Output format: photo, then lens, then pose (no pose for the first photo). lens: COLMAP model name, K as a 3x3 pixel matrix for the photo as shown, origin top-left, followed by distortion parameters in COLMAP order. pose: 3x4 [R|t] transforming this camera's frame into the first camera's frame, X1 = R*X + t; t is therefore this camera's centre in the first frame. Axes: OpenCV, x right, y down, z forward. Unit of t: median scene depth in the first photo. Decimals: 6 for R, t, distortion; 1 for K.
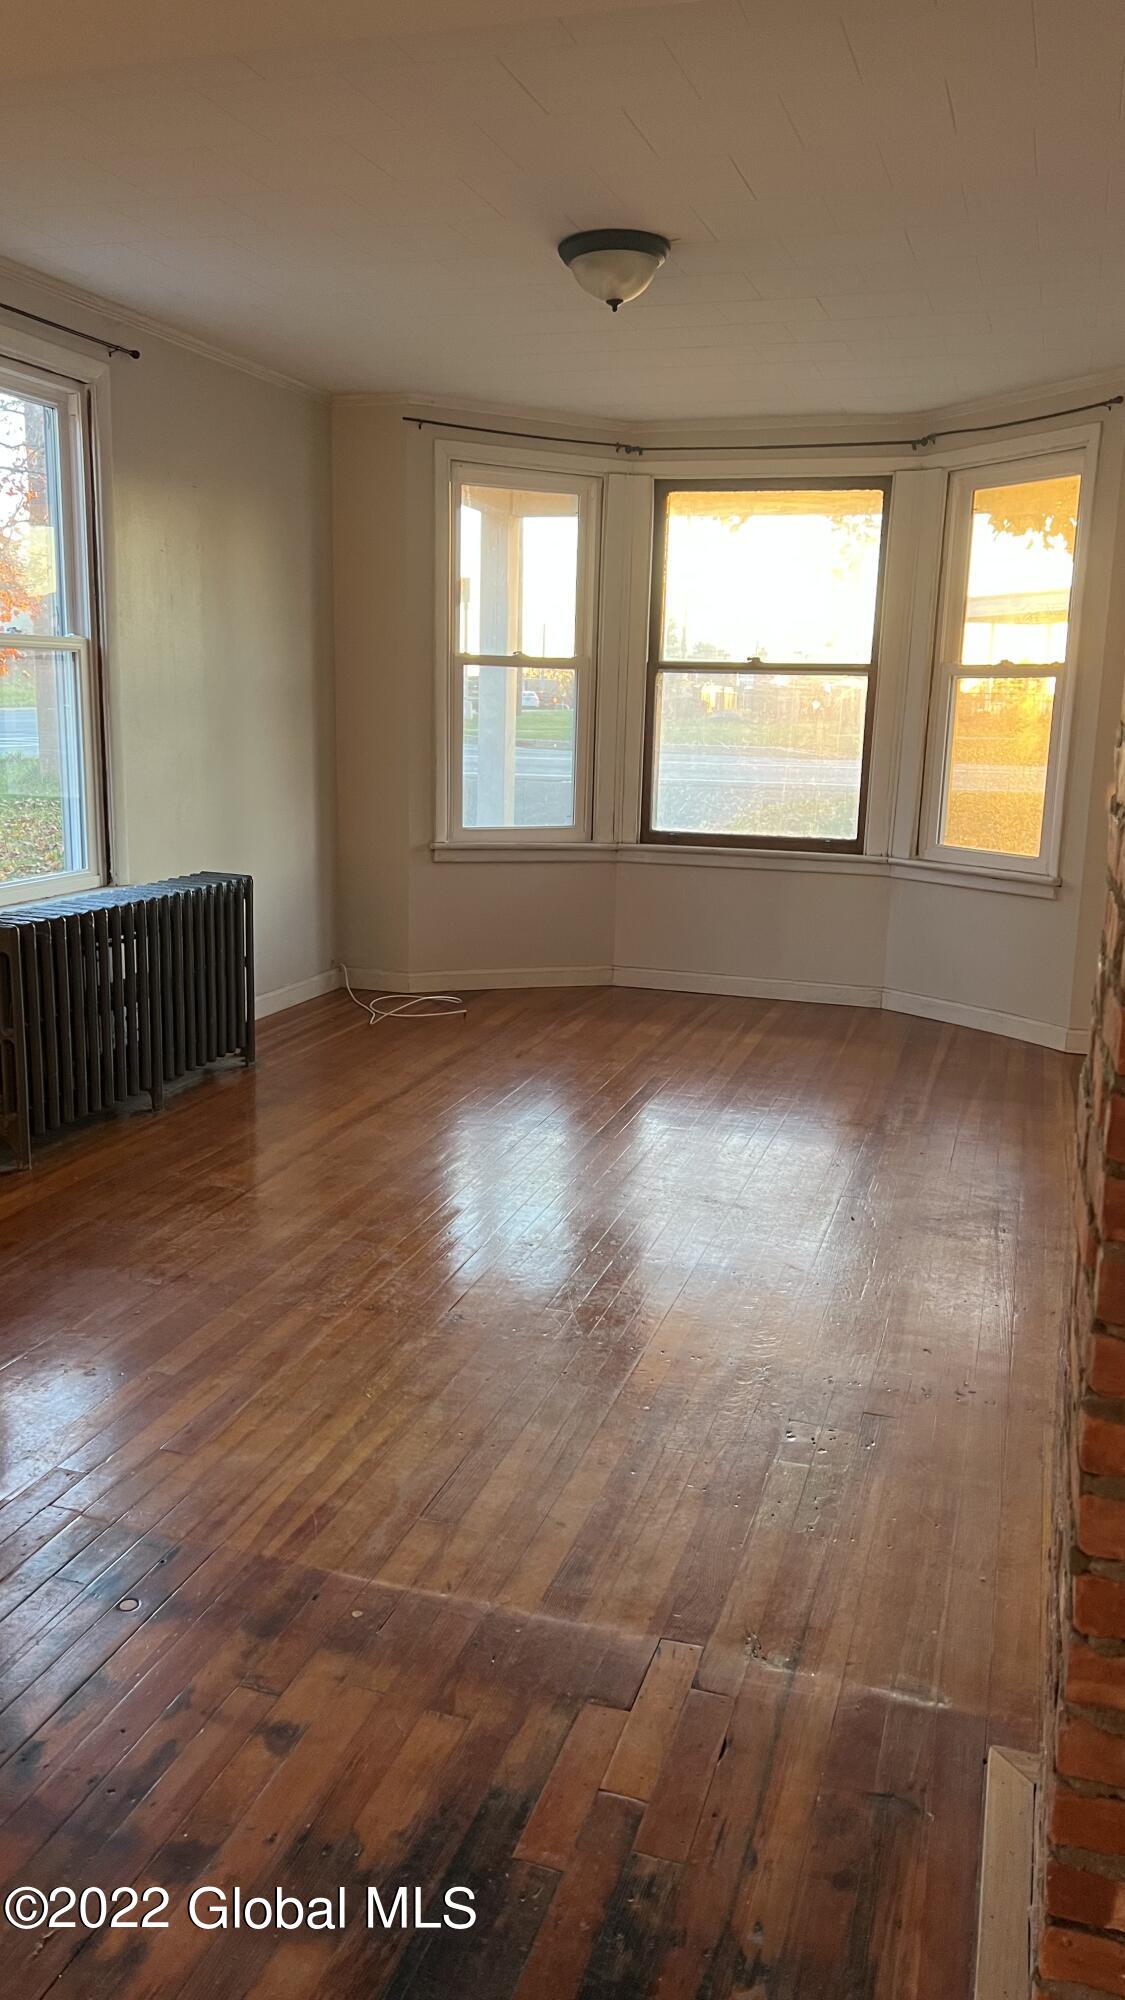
lens RADIAL K [[1517.9, 0, 559.2], [0, 1517.9, 1005.9], [0, 0, 1]] dist [0.053579, -0.010847]
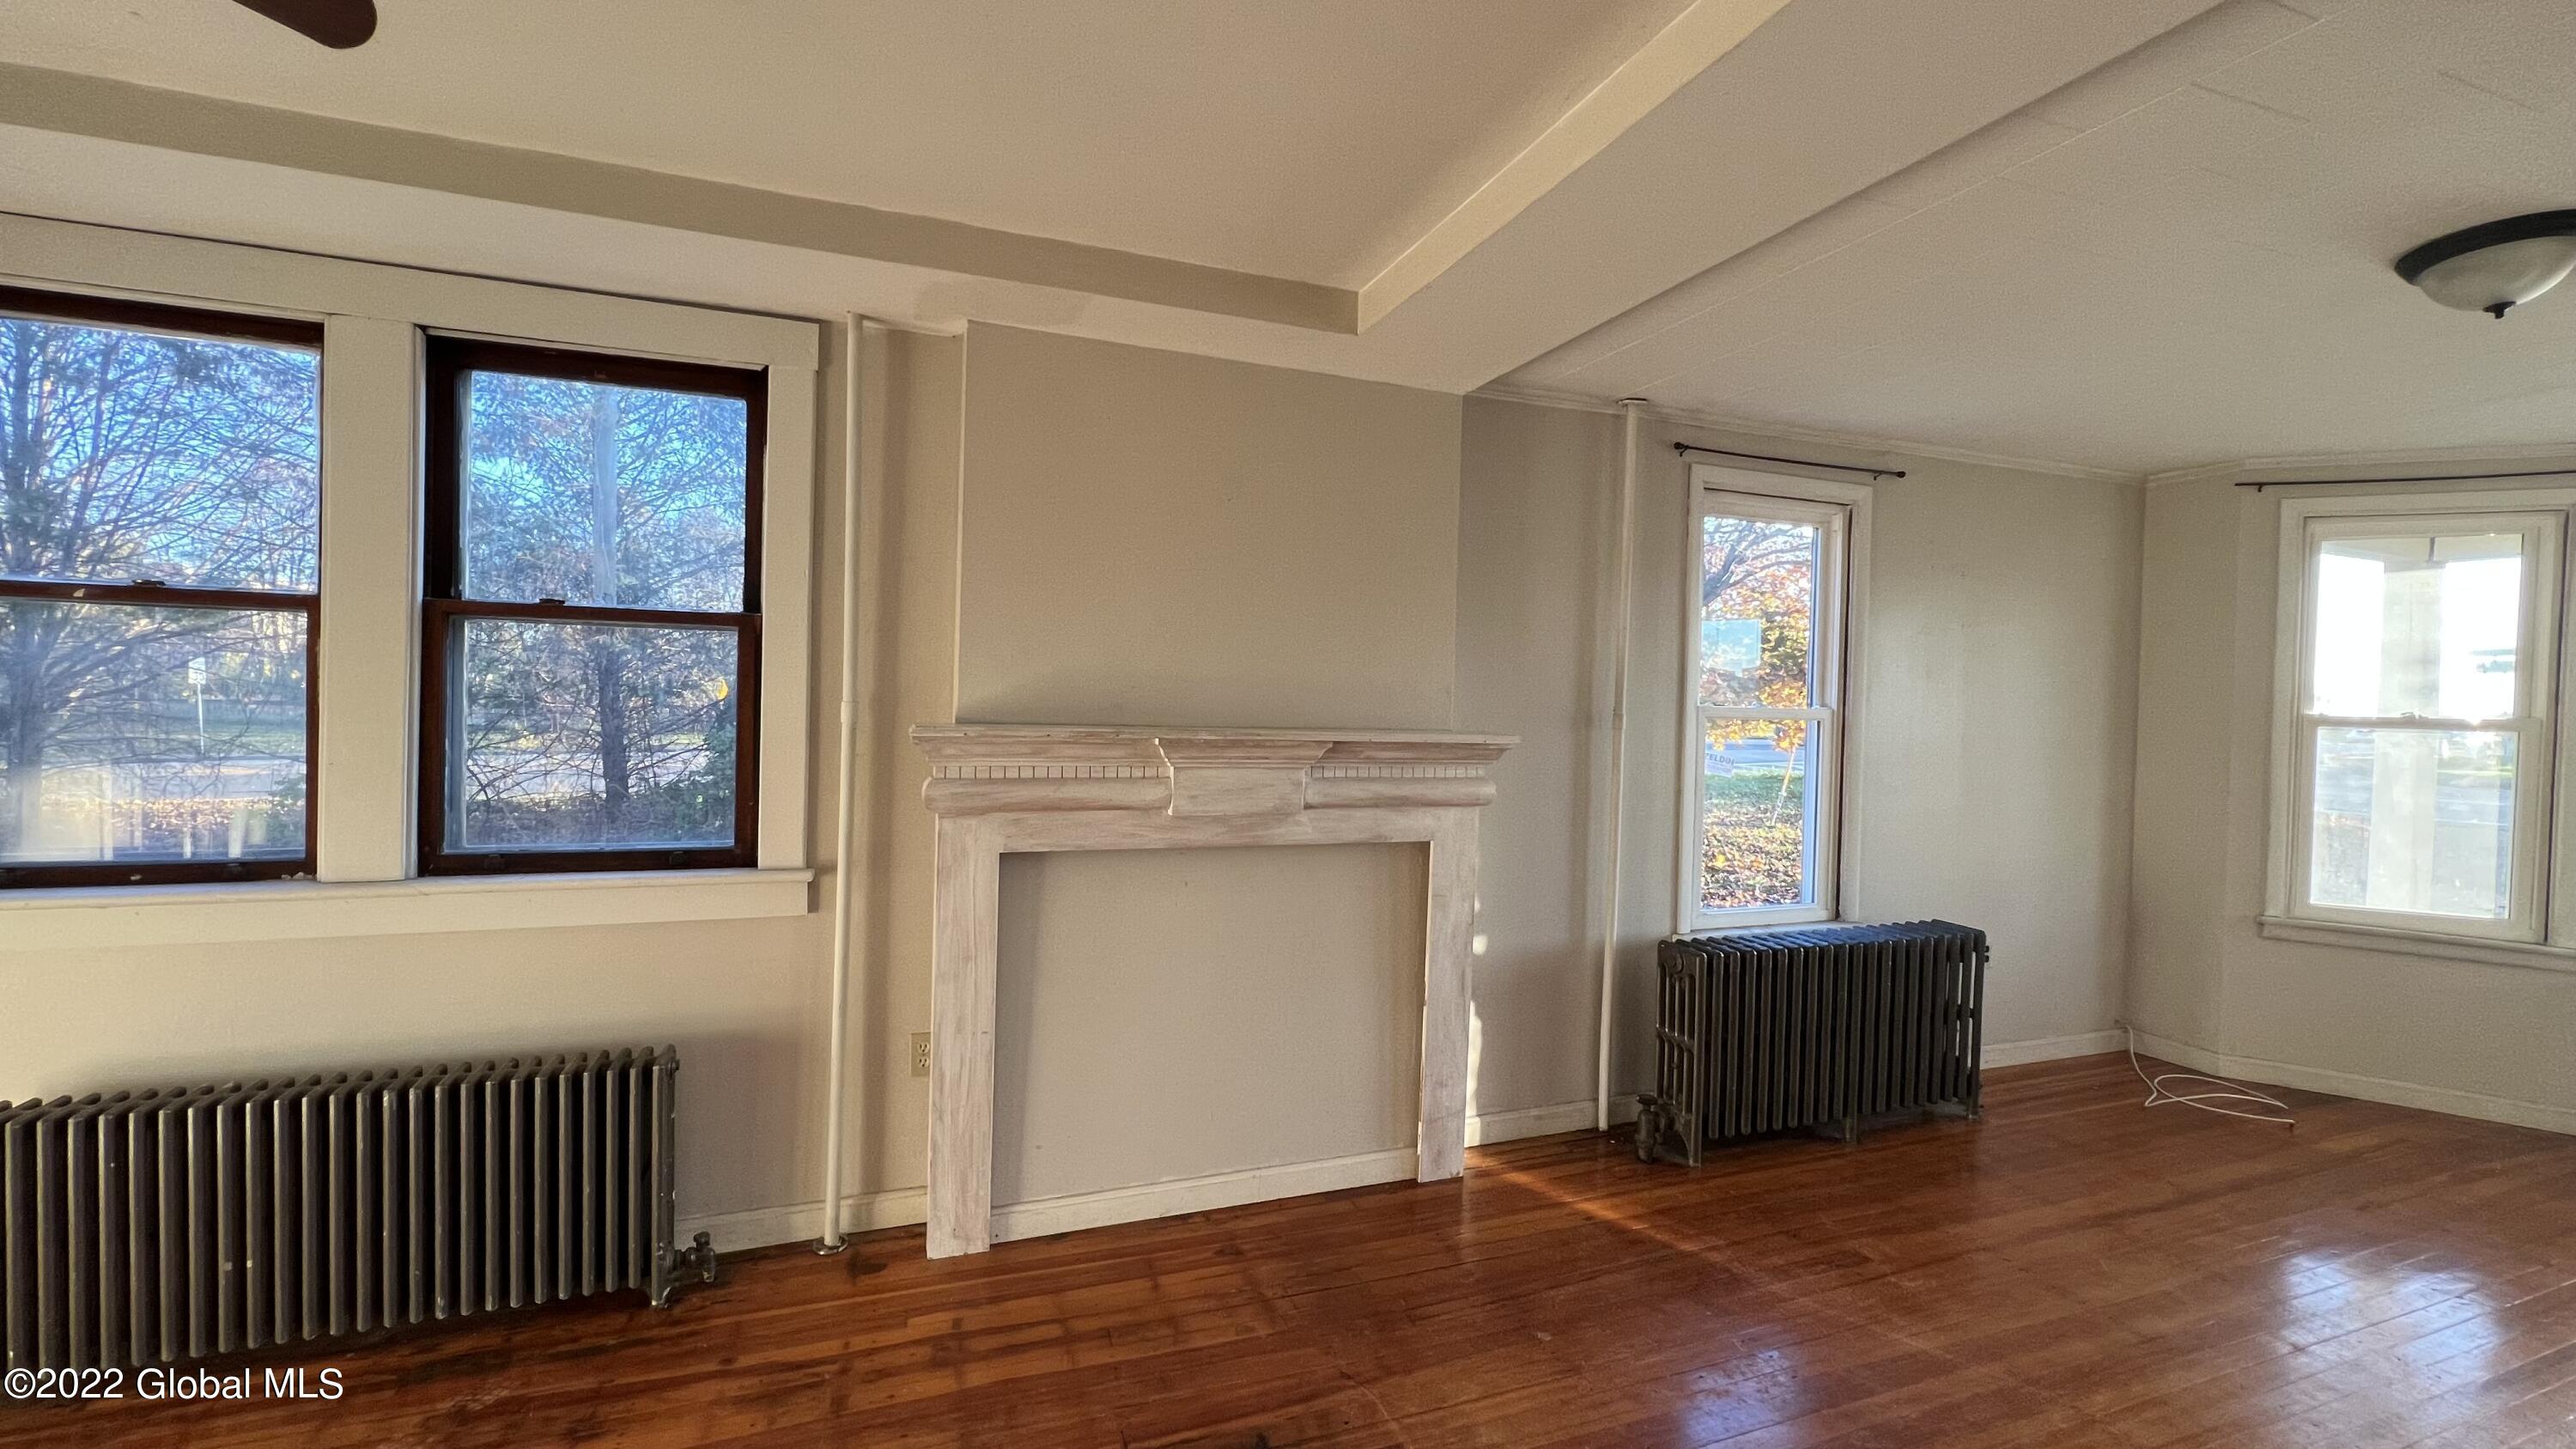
lens RADIAL K [[1034.6, 0, 1282.3], [0, 1034.6, 704.5], [0, 0, 1]] dist [-0.003026, 0.001097]
pose [[0.611719, -0.001905, -0.791073, 0.057735], [-0.170675, 0.976128, -0.134329, -0.057553], [0.772444, 0.217188, 0.596791, 0.178711]]
